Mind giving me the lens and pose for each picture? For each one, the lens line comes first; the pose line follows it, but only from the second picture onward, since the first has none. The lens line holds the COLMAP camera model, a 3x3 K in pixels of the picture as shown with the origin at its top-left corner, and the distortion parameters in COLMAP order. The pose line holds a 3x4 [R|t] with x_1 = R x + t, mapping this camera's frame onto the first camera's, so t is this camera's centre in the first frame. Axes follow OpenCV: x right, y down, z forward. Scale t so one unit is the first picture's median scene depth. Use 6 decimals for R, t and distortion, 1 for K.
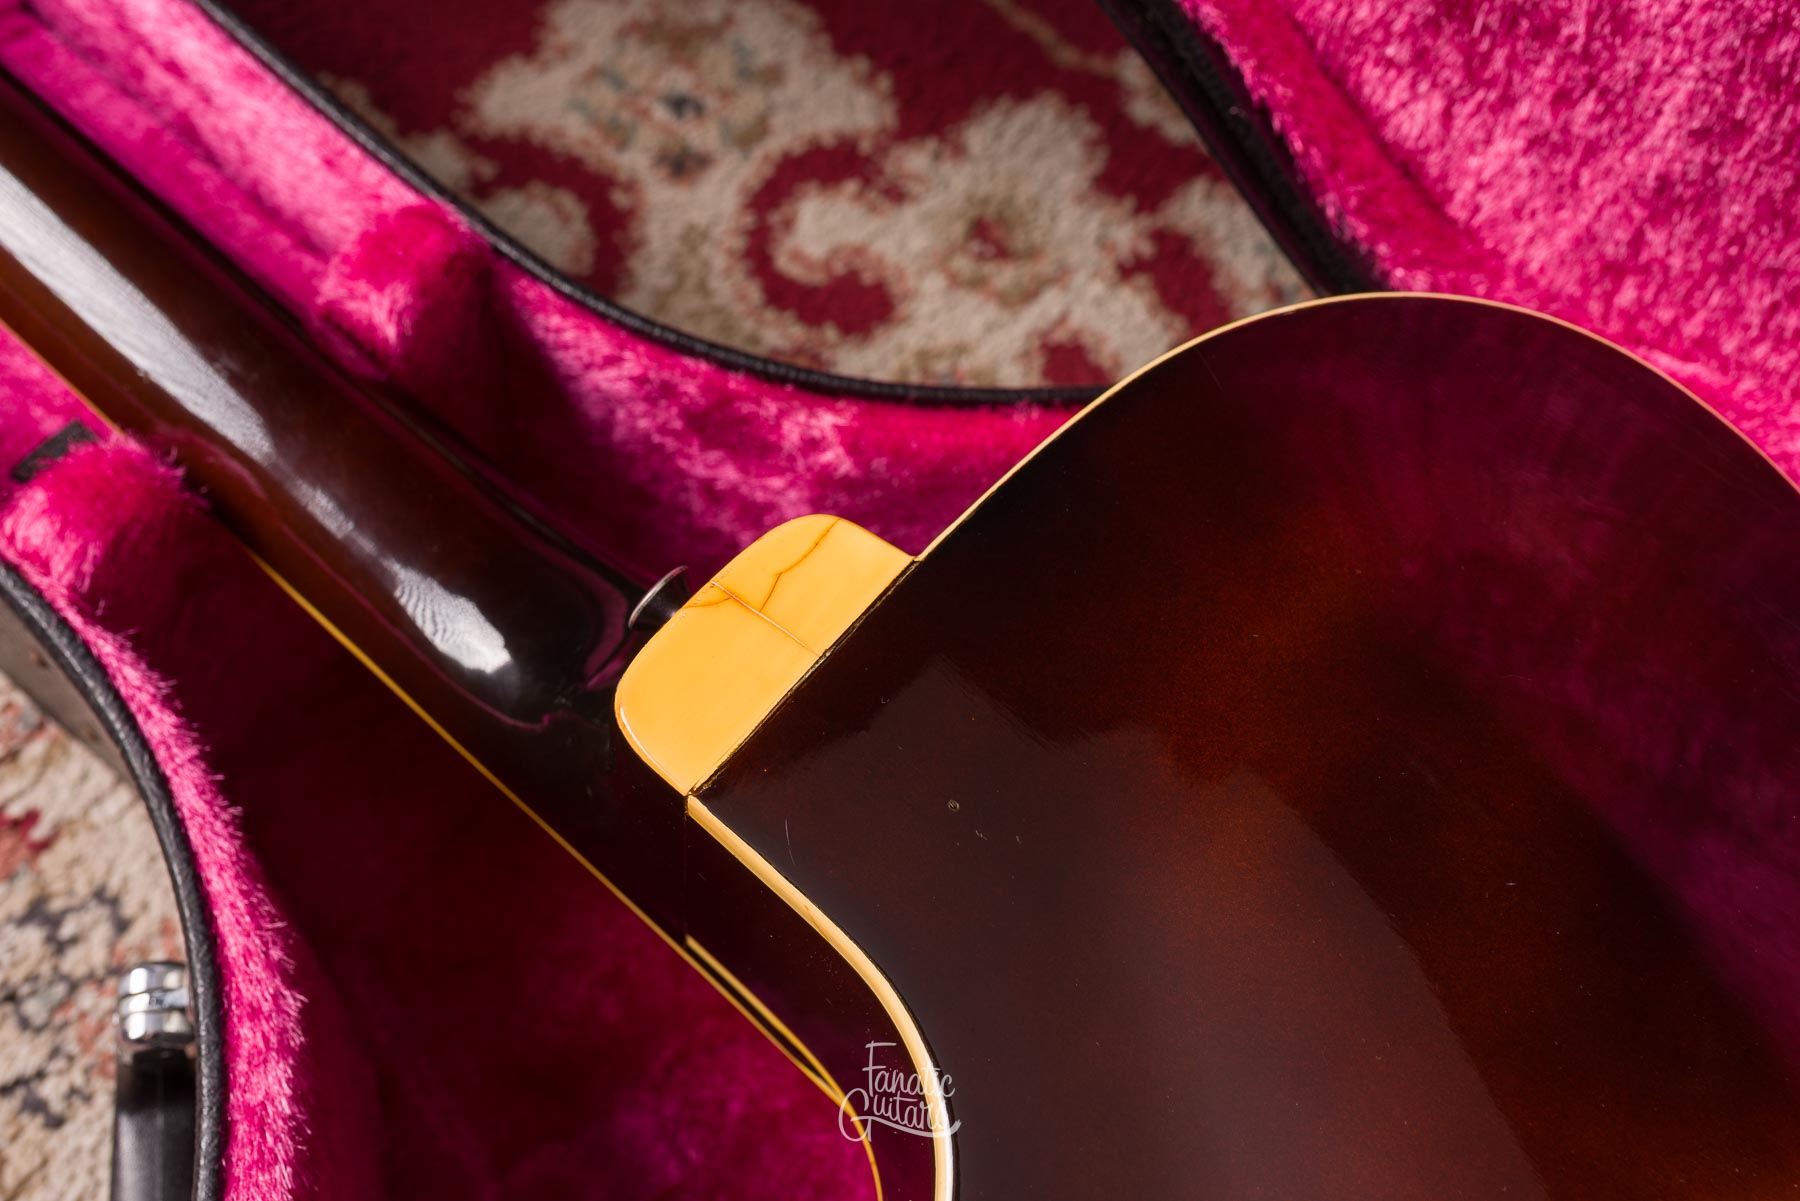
lens RADIAL K [[1821.0, 0, 897.5], [0, 1821.0, 600.9], [0, 0, 1]] dist [0.012747, -0.010973]
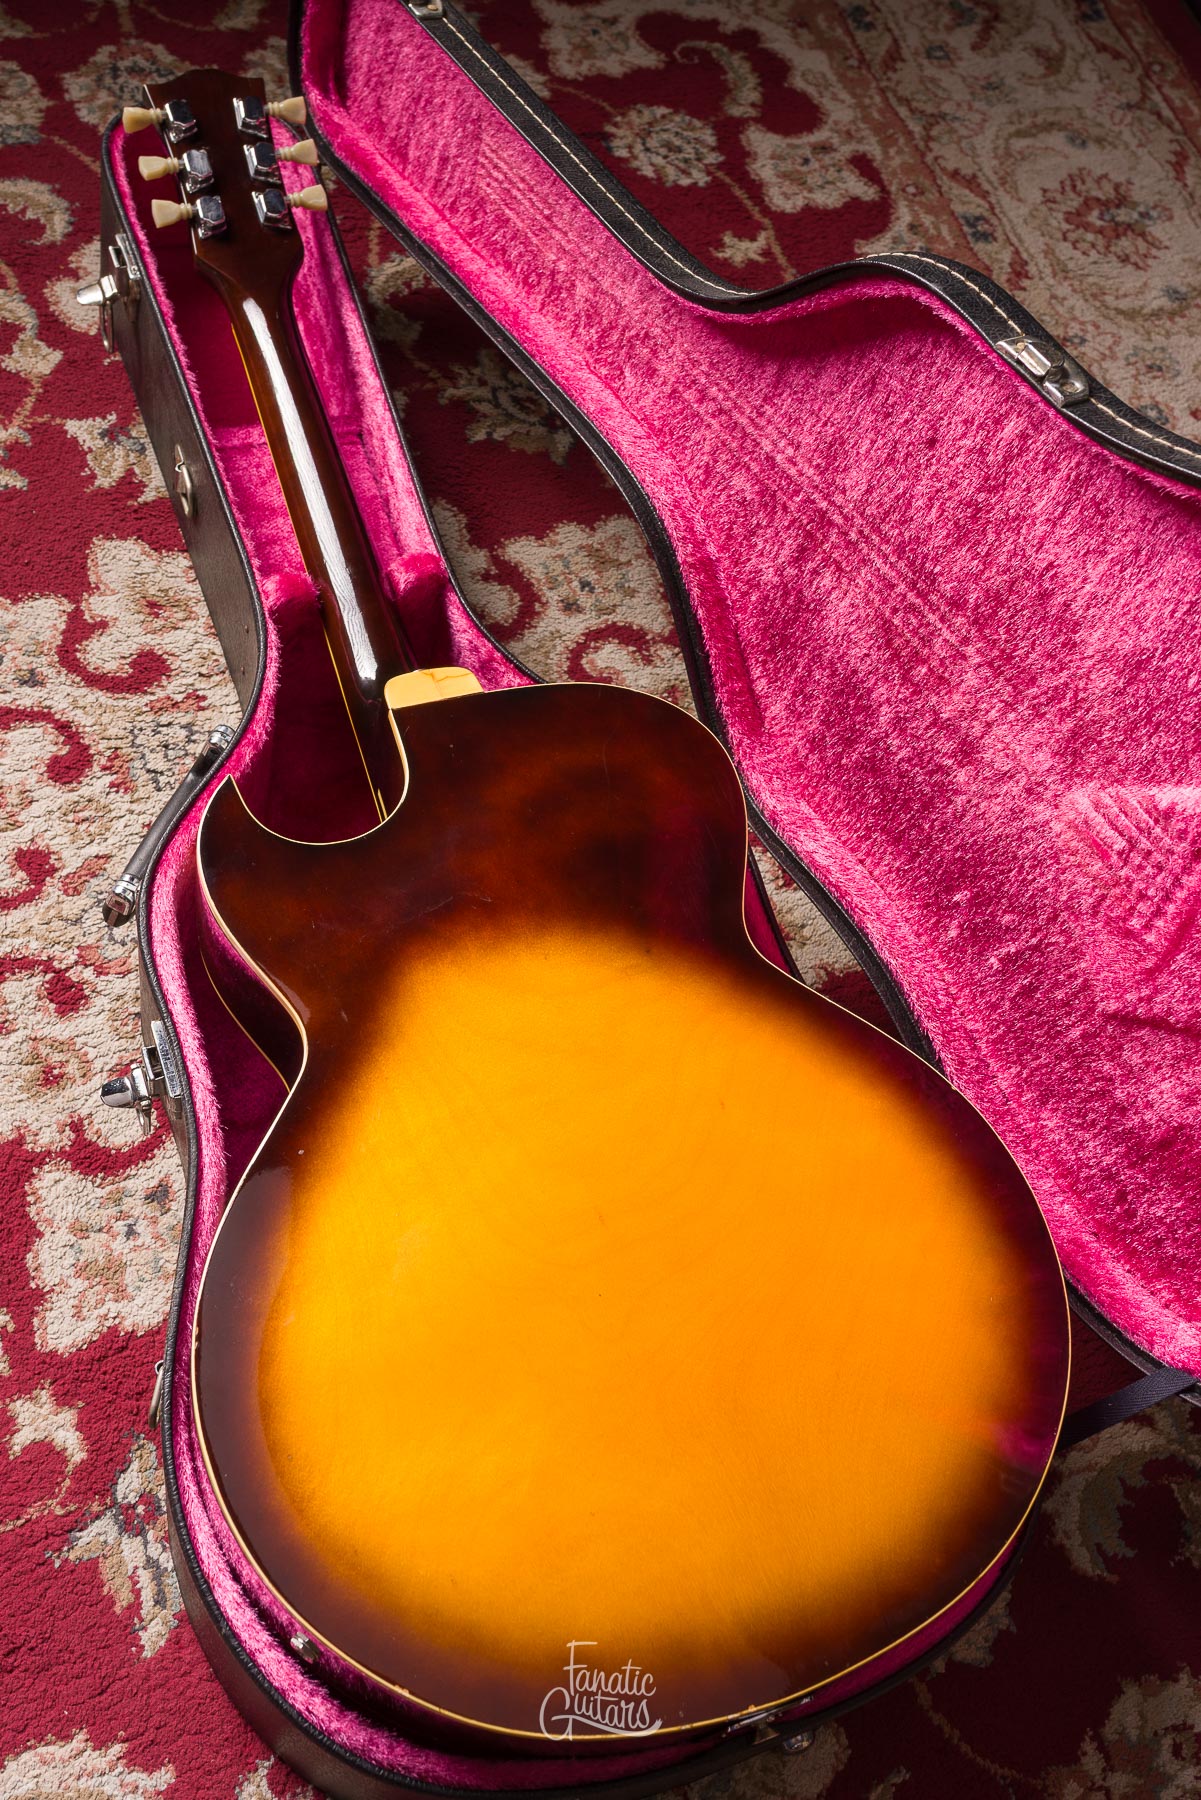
lens RADIAL K [[1908.7, 0, 574.4], [0, 1908.7, 865.7], [0, 0, 1]] dist [0.002333, 0.000391]
pose [[0.856514, 0.459561, -0.234921, 0.760484], [-0.492648, 0.863672, -0.106628, 0.369515], [0.153892, 0.207062, 0.966148, -1.566606]]
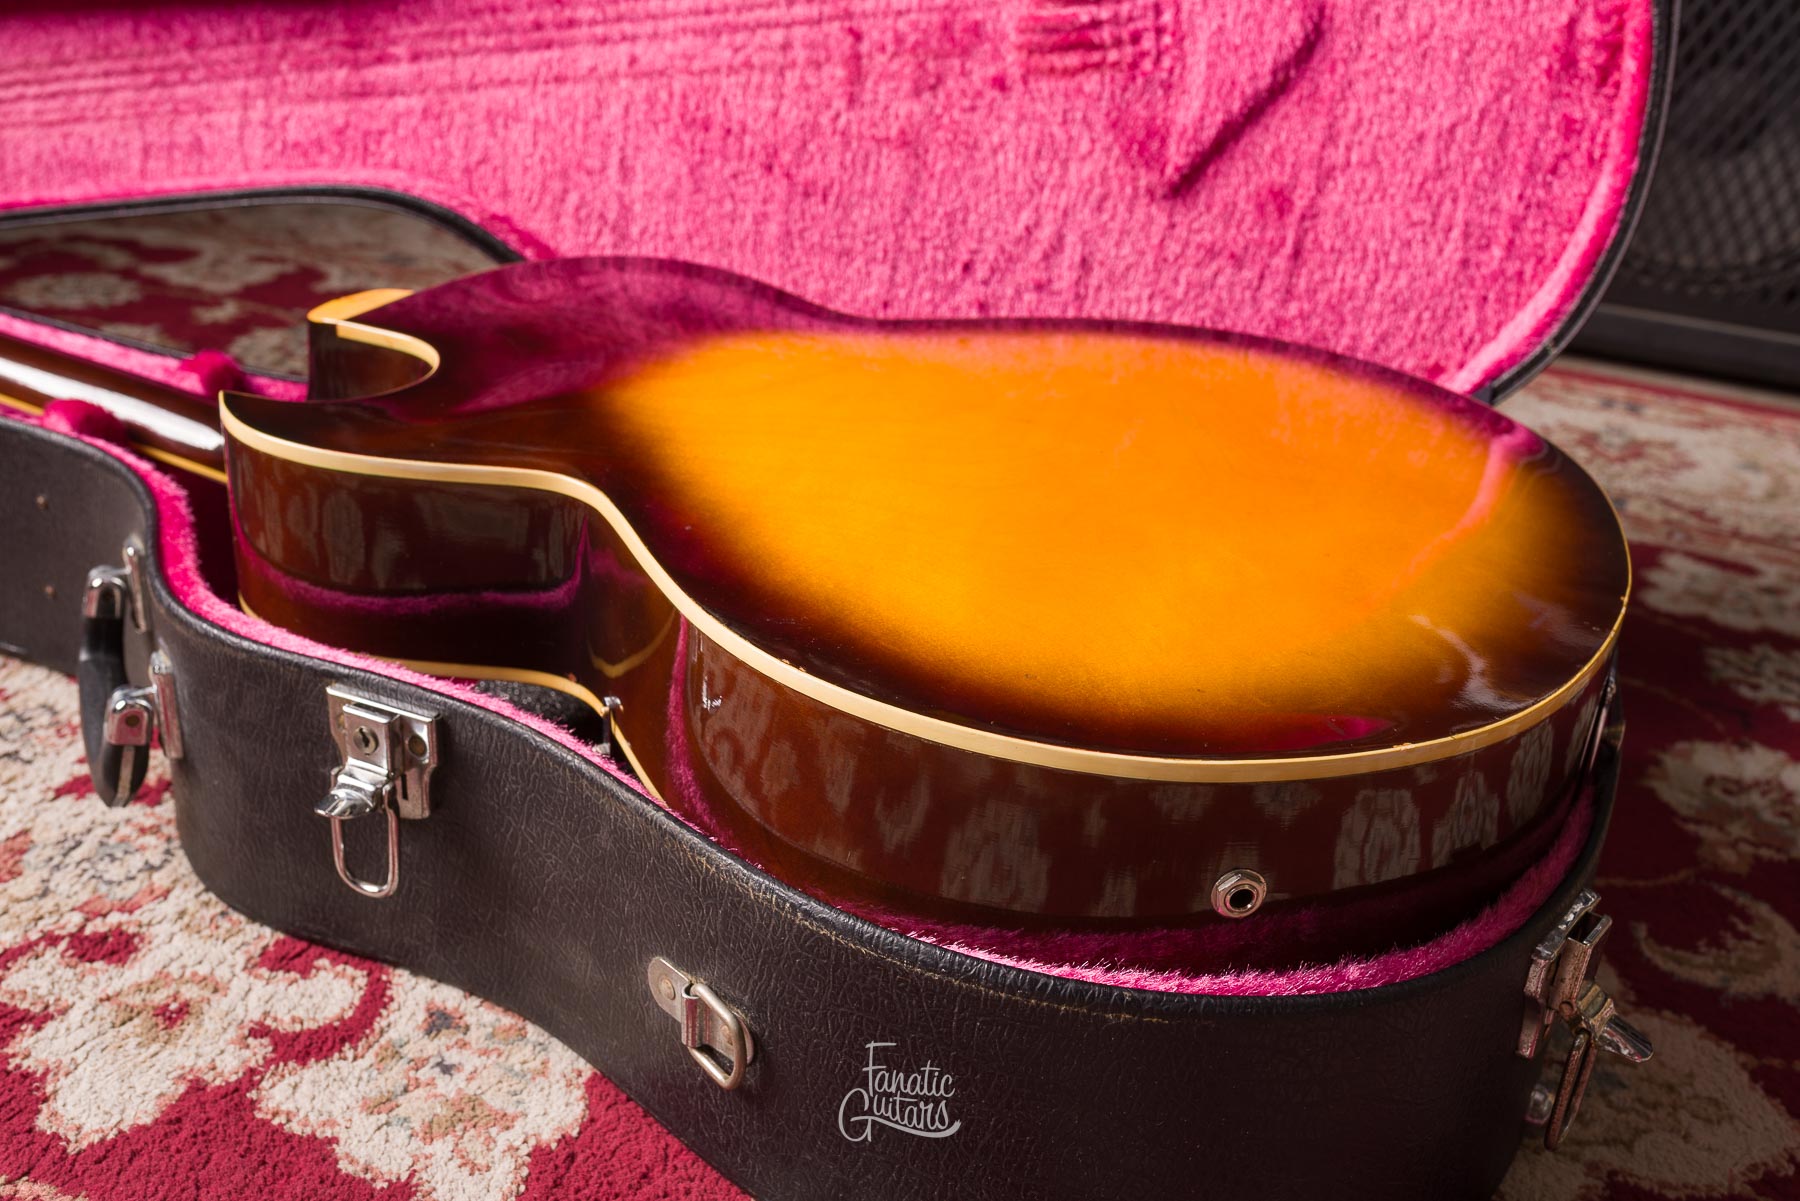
lens RADIAL K [[1759.2, 0, 895.3], [0, 1759.2, 600.6], [0, 0, 1]] dist [0.003414, 0.000254]
pose [[0.958851, -0.161497, 0.233503, 0.005162], [0.269665, 0.775306, -0.571123, 1.400725], [-0.088802, 0.610589, 0.786953, -0.608808]]
